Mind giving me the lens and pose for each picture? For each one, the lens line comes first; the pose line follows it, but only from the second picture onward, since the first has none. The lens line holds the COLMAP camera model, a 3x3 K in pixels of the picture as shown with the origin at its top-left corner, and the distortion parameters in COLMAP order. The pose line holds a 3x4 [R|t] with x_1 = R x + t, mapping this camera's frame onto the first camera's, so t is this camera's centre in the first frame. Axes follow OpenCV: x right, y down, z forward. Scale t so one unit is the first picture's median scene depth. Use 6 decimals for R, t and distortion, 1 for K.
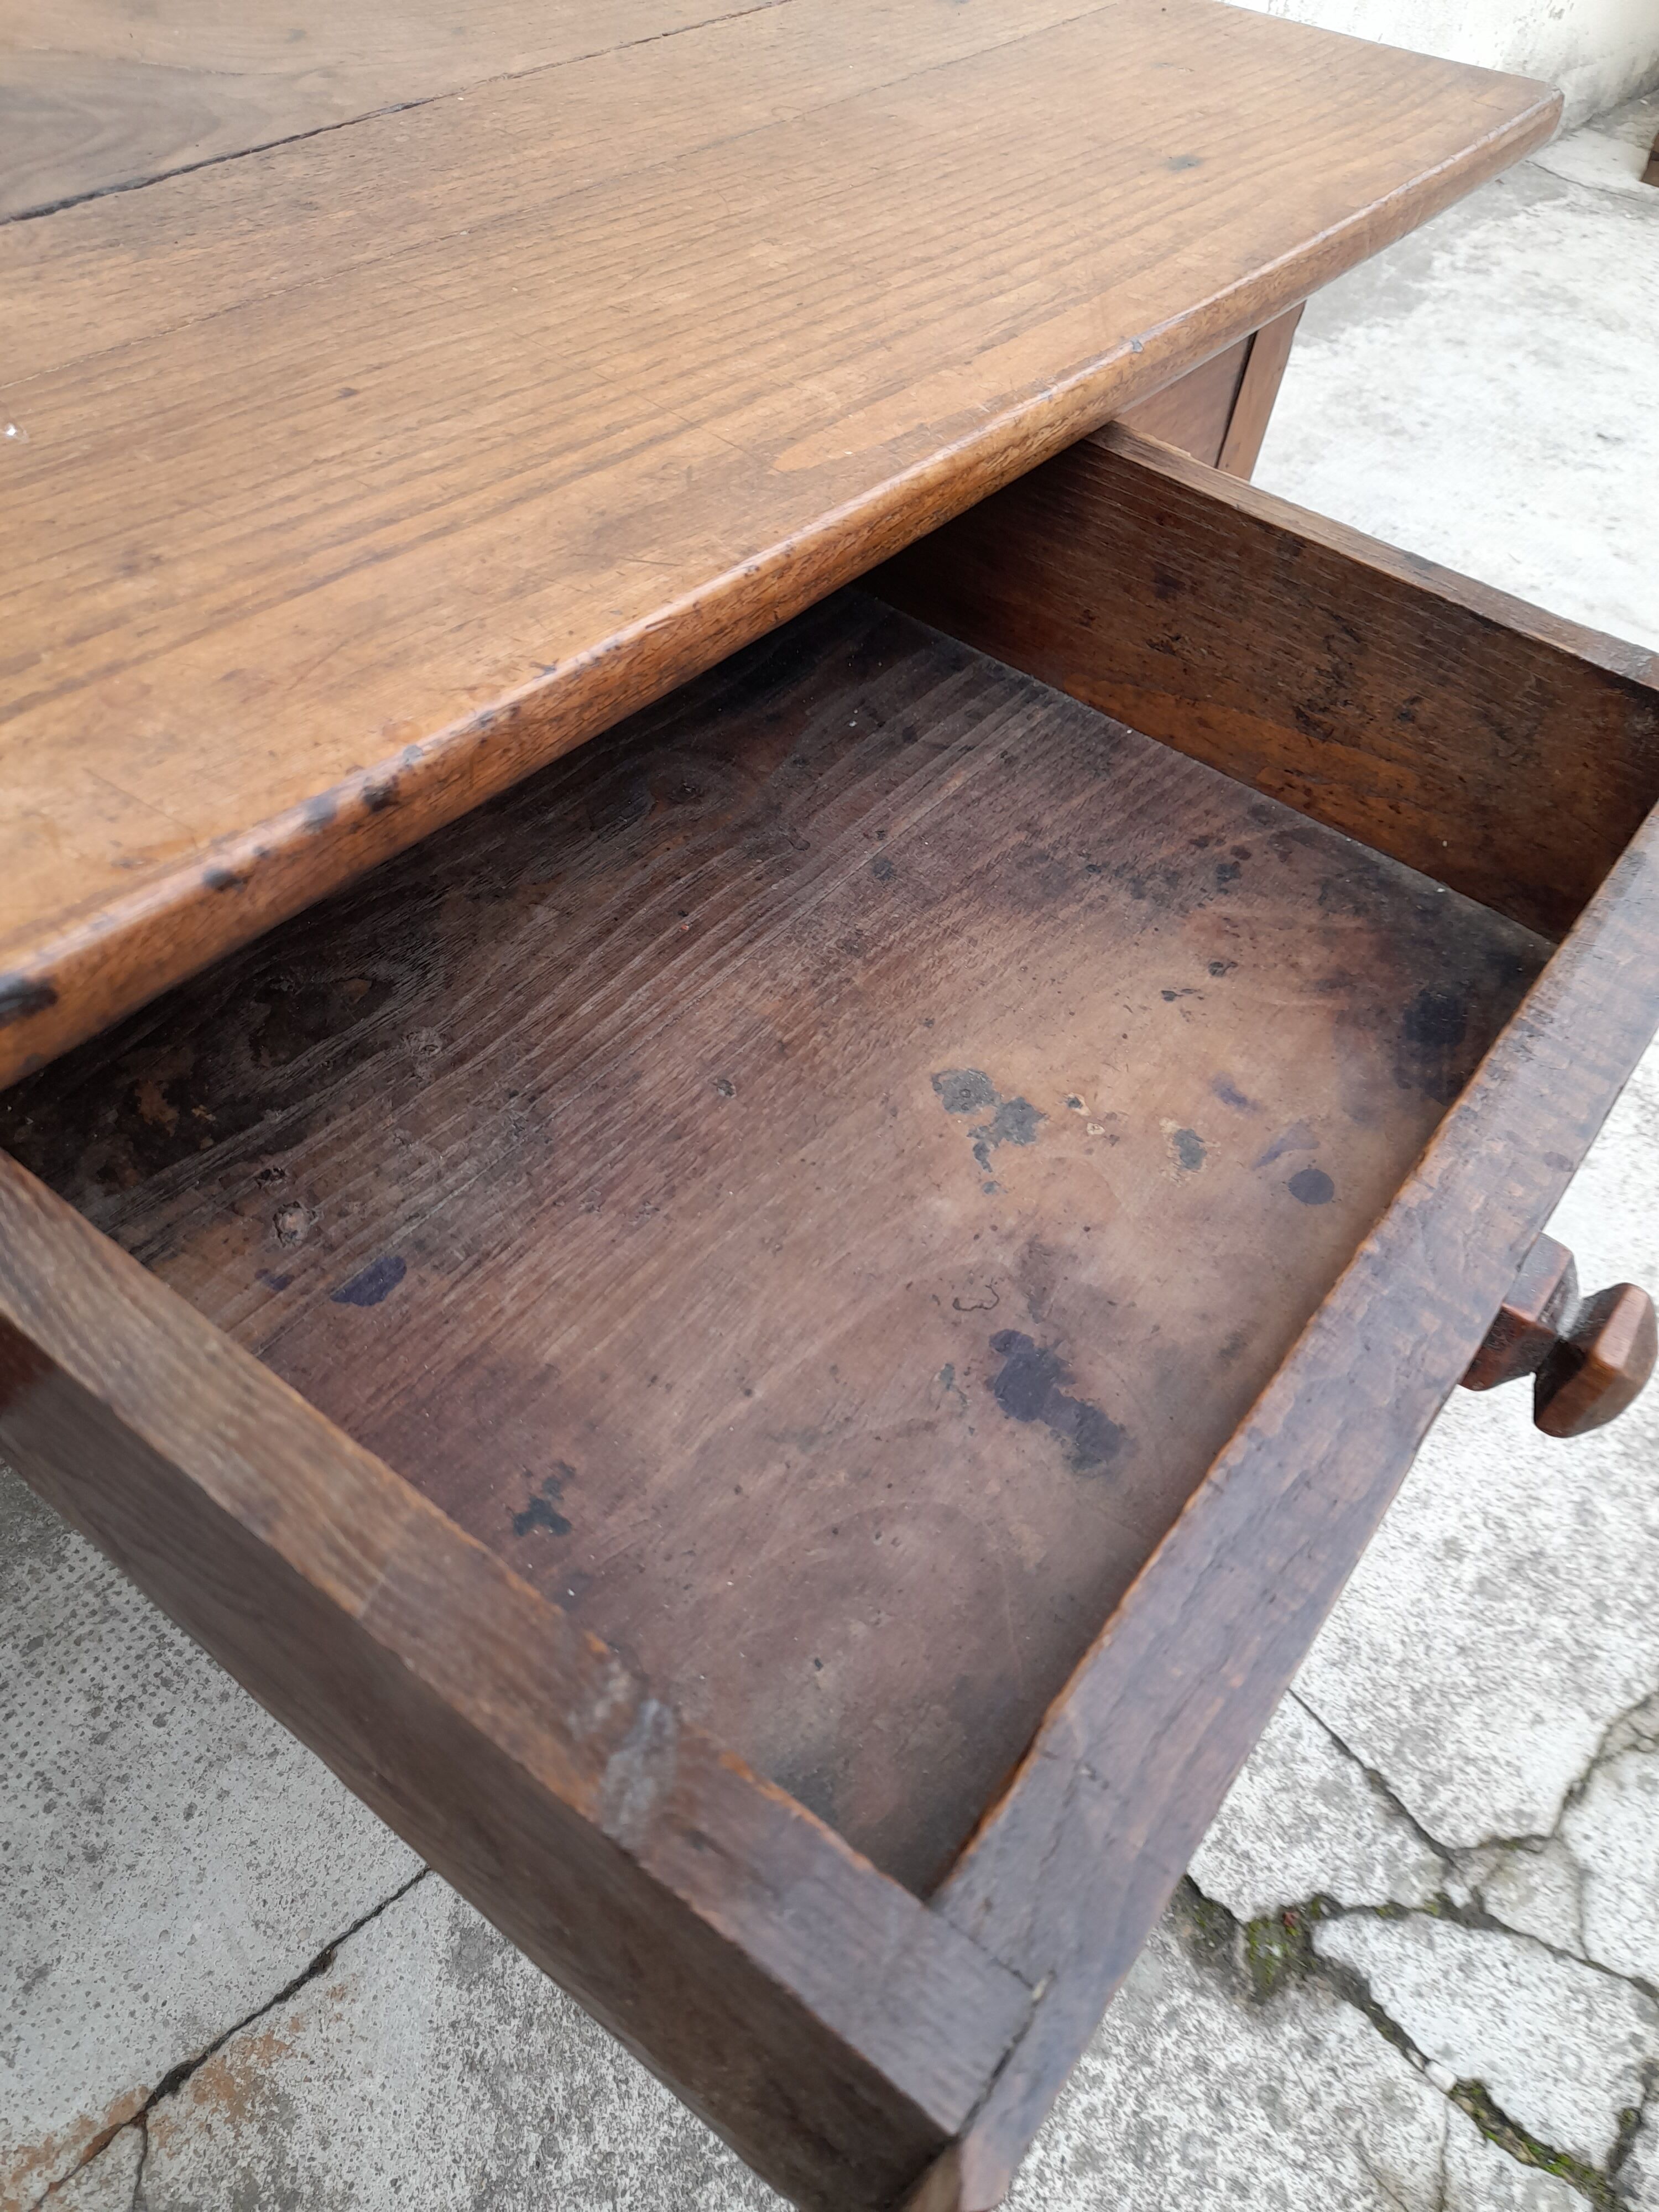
lens RADIAL K [[1621.7, 0, 821.9], [0, 1621.7, 1117.5], [0, 0, 1]] dist [0.004296, 0.007846]
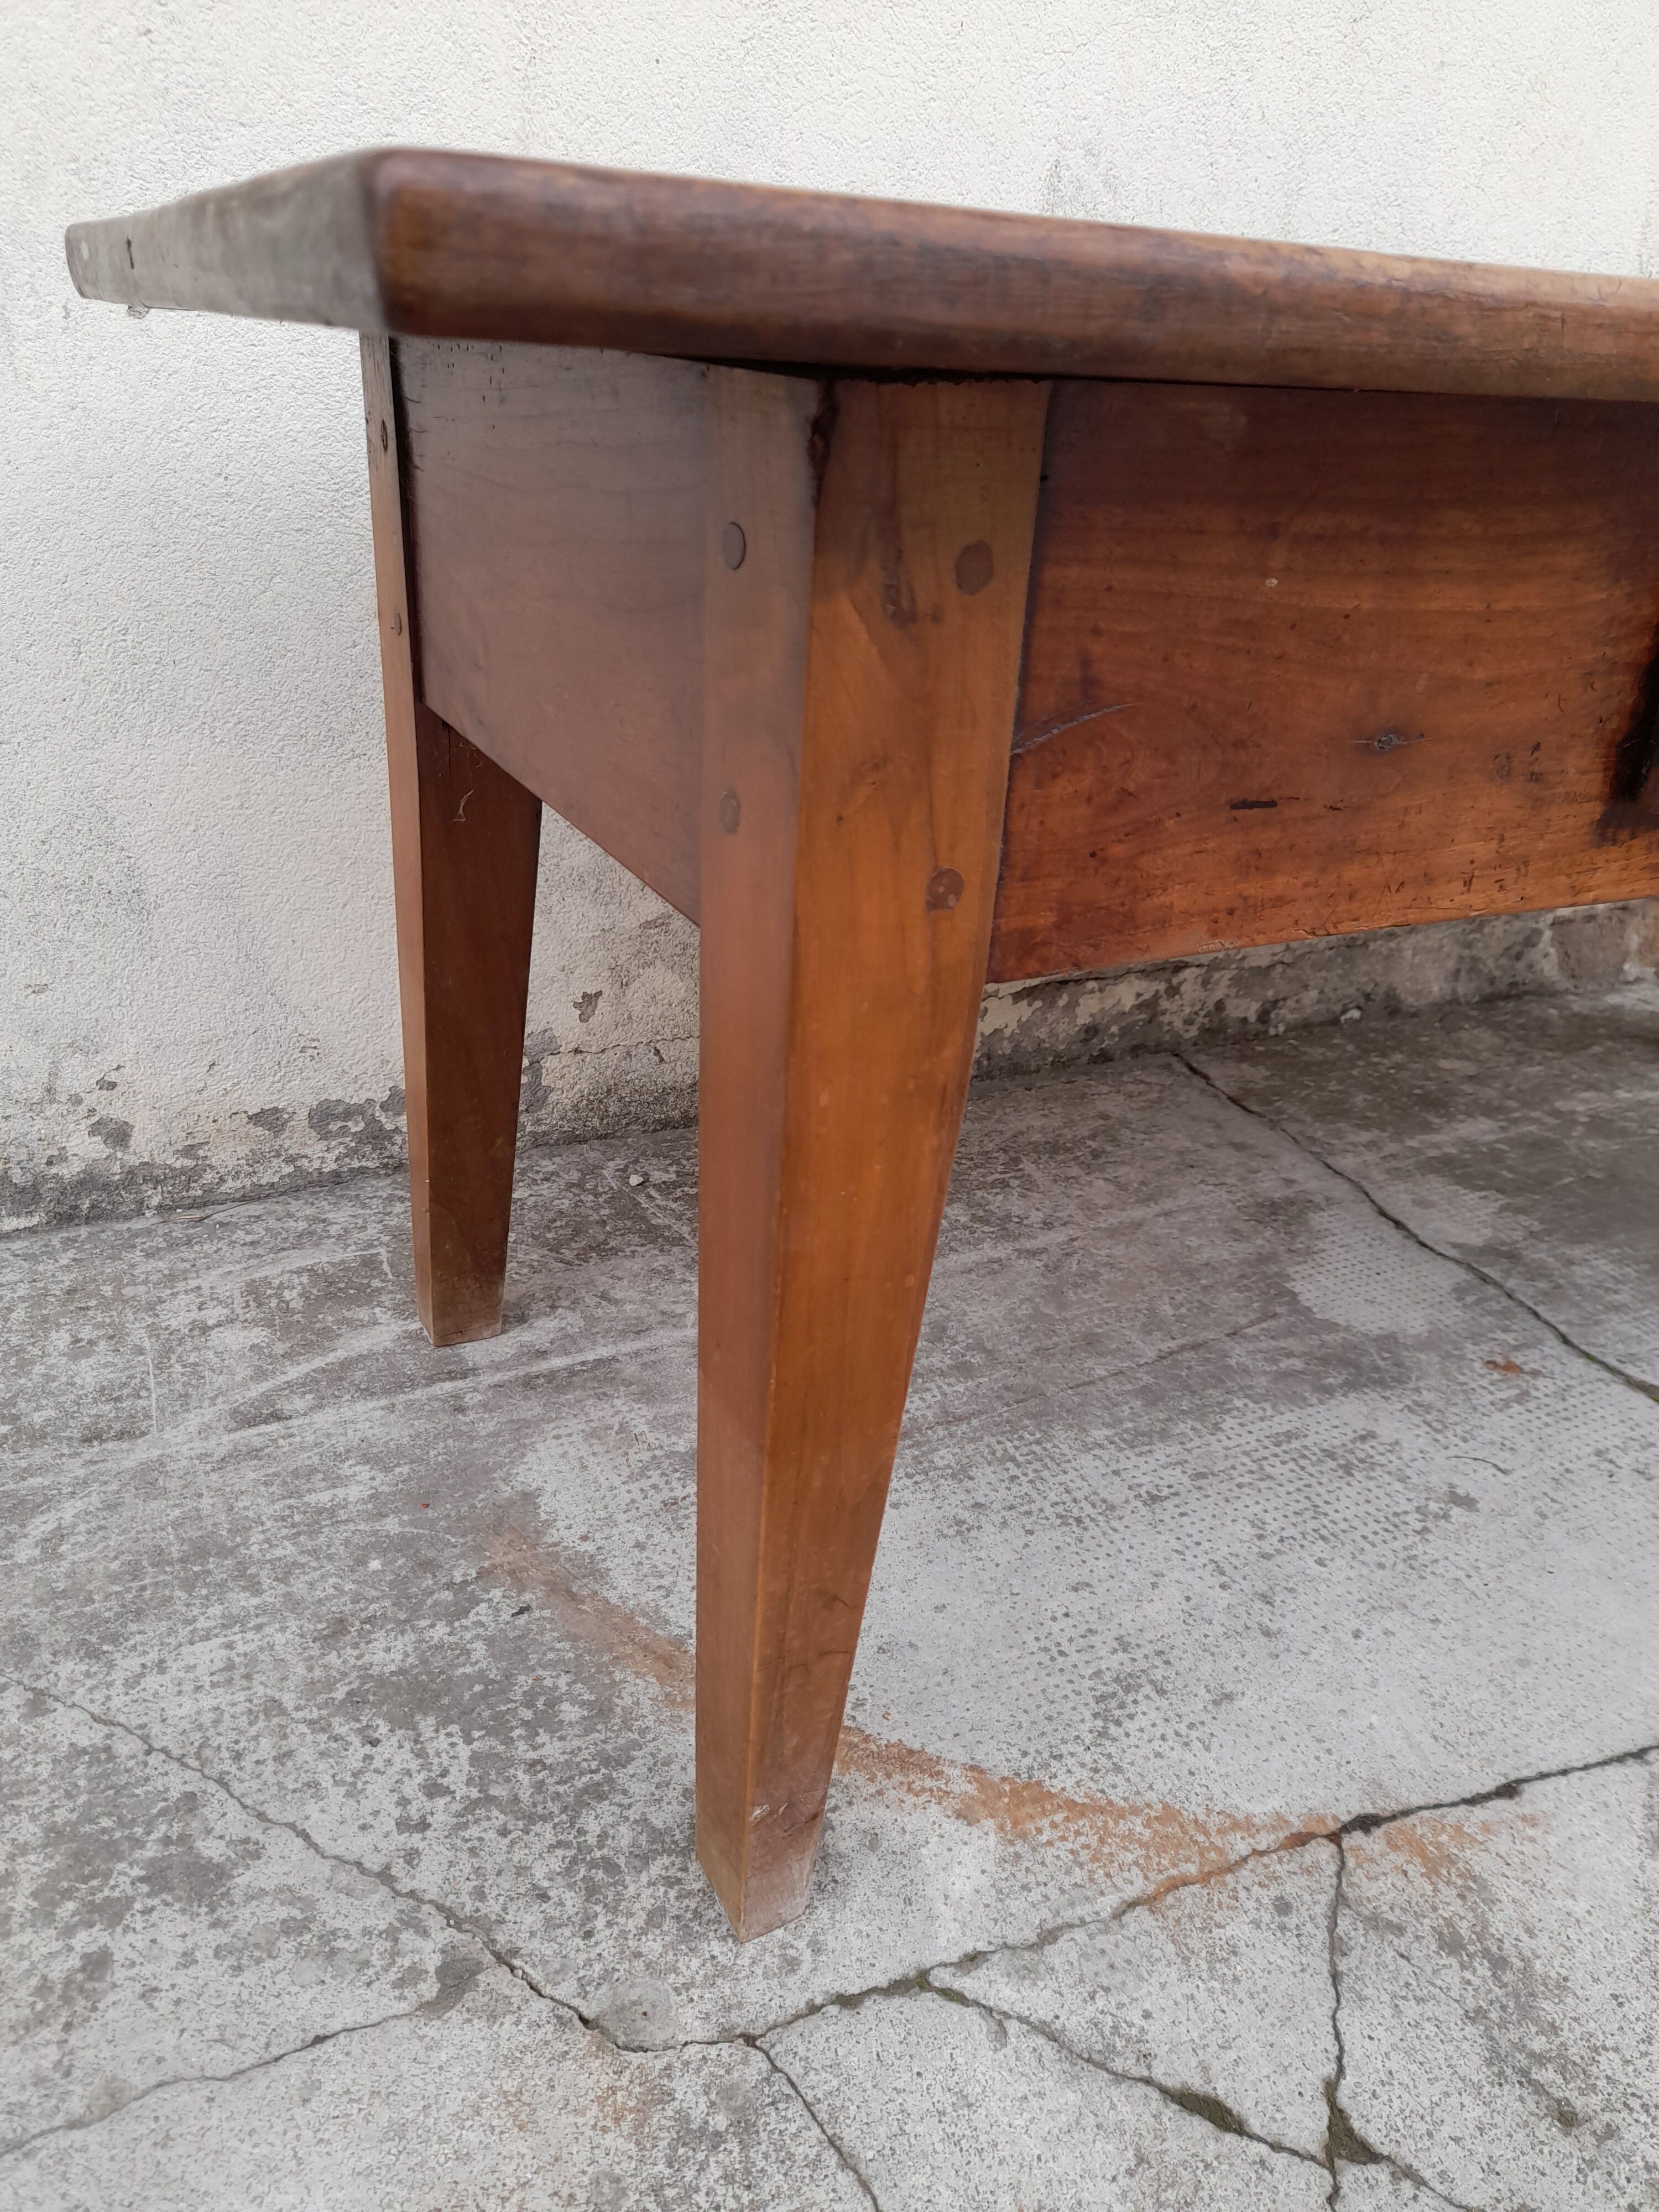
lens RADIAL K [[1640.4, 0, 829.8], [0, 1640.4, 1111.7], [0, 0, 1]] dist [0.041895, -0.038069]
pose [[0.900221, 0.161258, -0.404473, -0.320286], [-0.305570, 0.895716, -0.322986, 0.569139], [0.310209, 0.414353, 0.855618, -0.124287]]
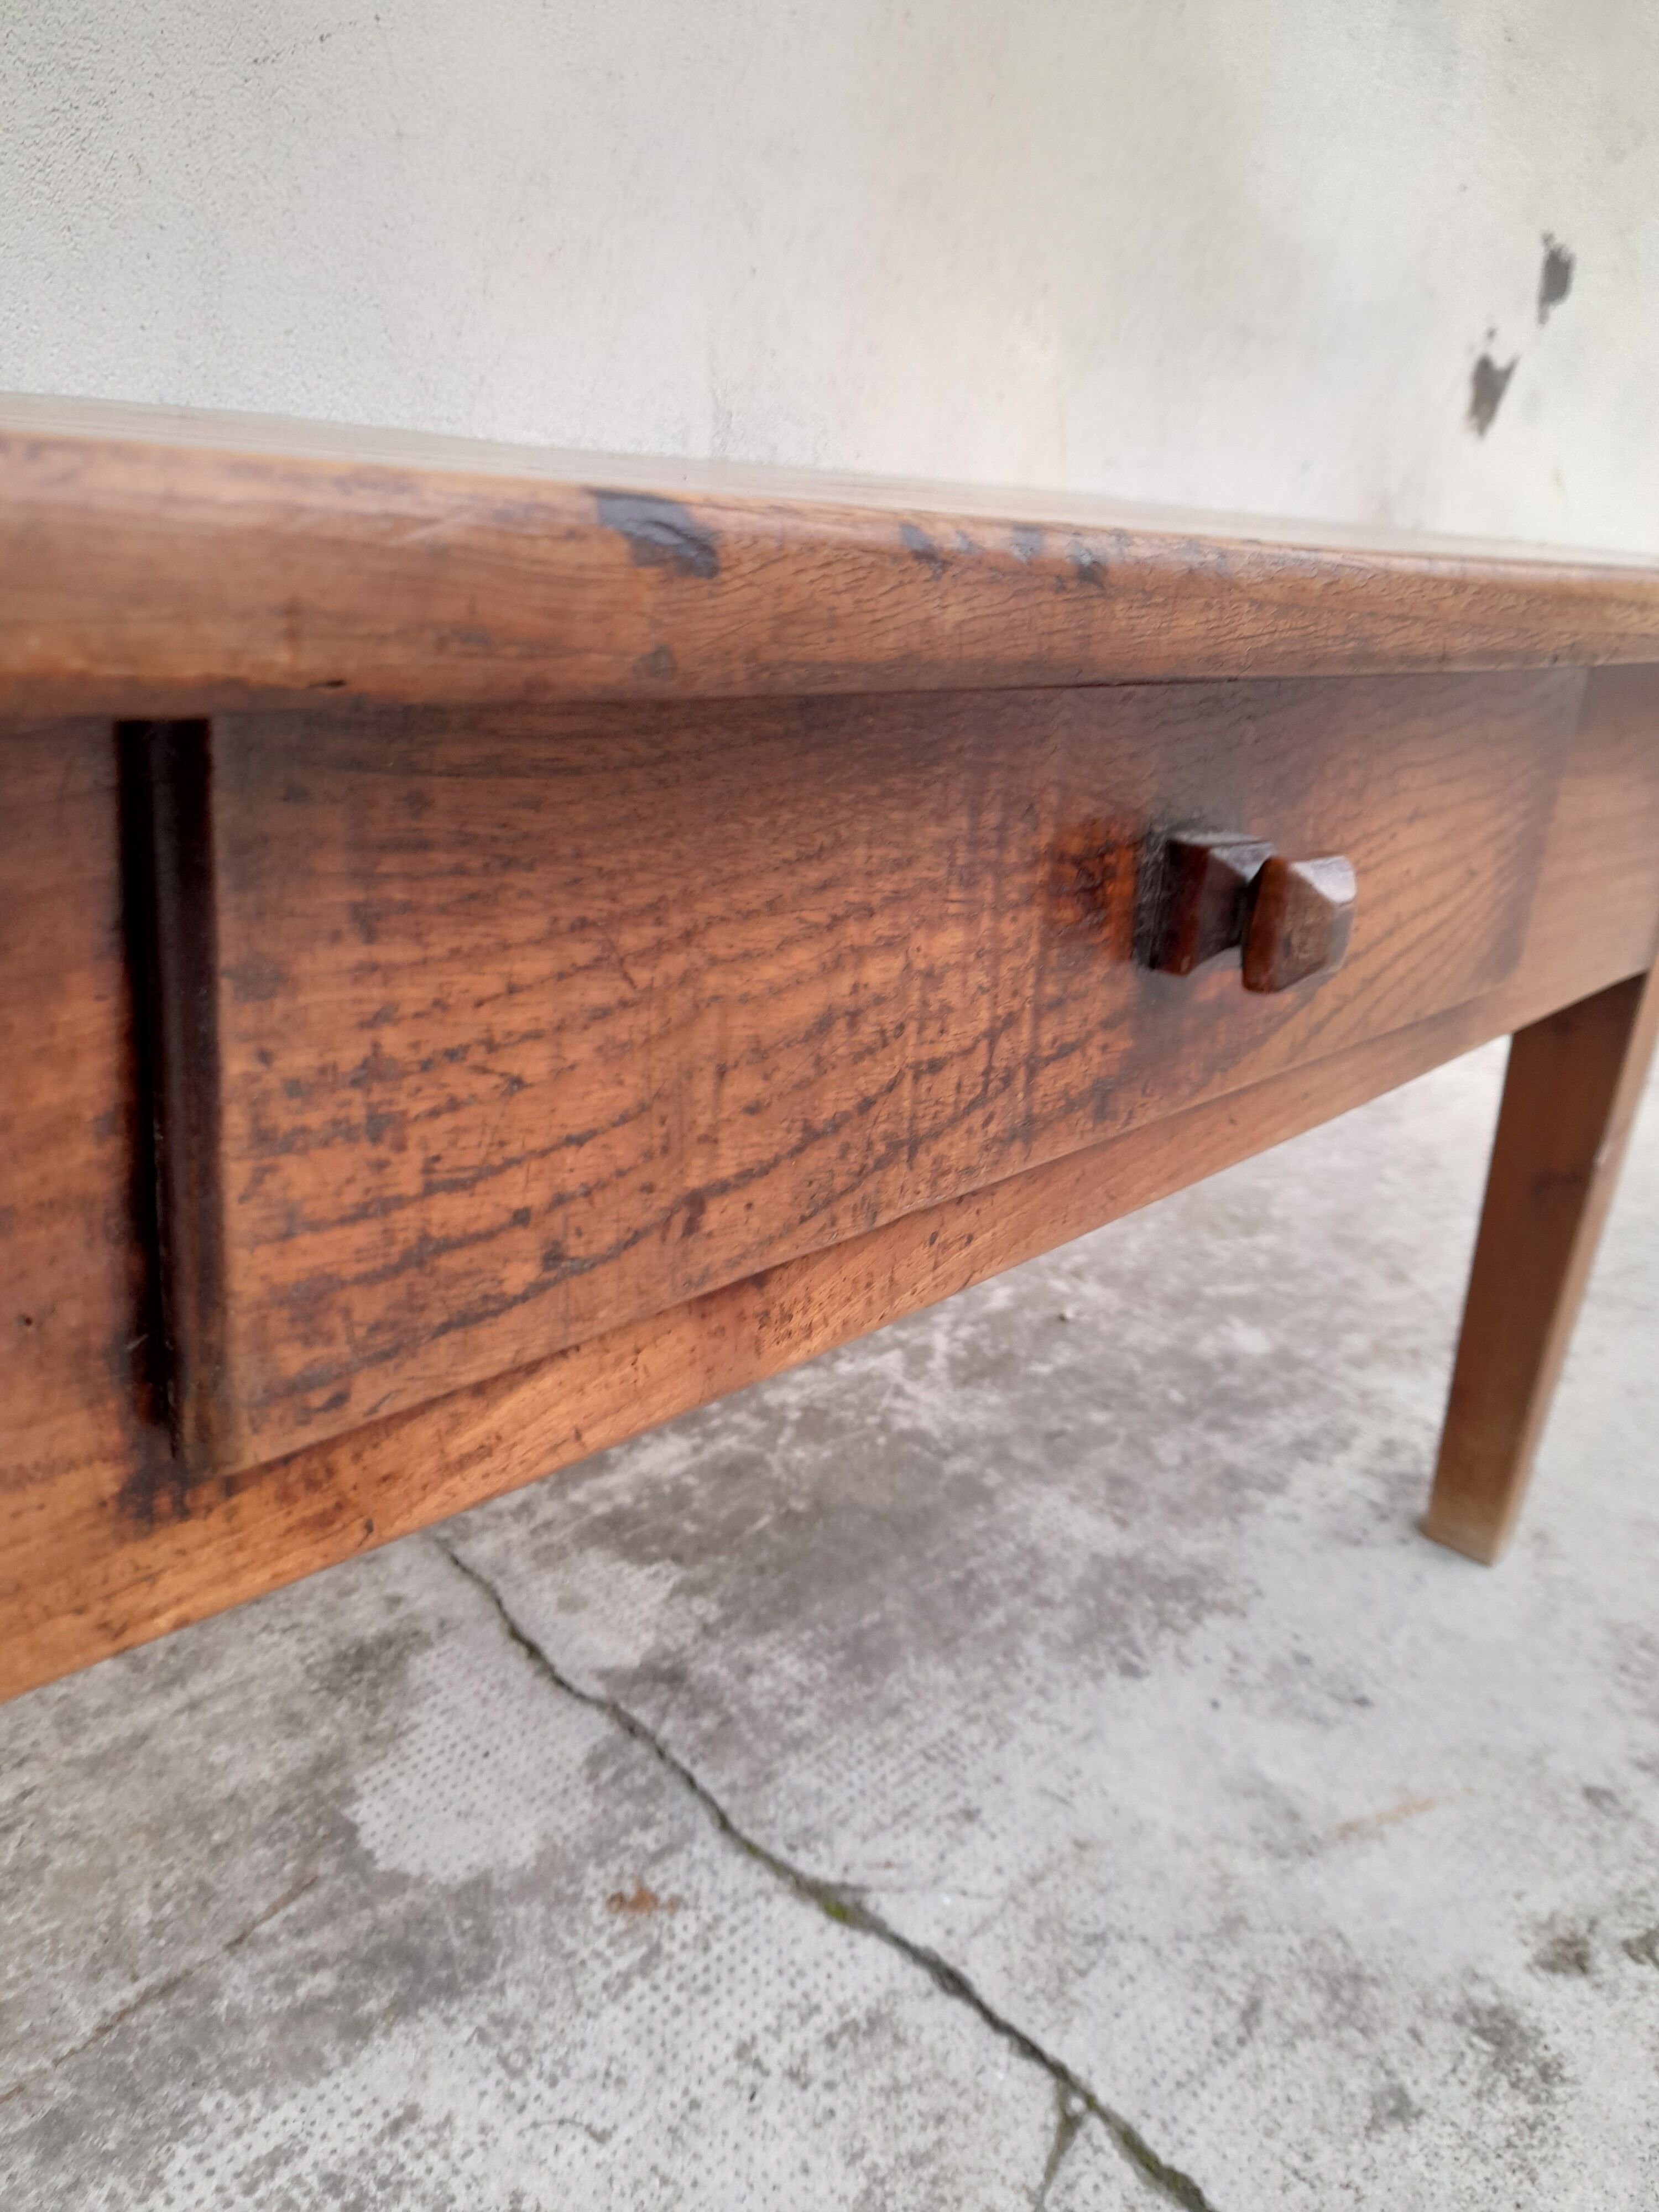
lens RADIAL K [[1642.5, 0, 824.4], [0, 1642.5, 1124.8], [0, 0, 1]] dist [0.018705, -0.035311]
pose [[0.994674, 0.043798, -0.093298, -0.163301], [-0.080584, 0.894841, -0.439050, 0.172596], [0.064257, 0.444230, 0.893605, 0.233589]]
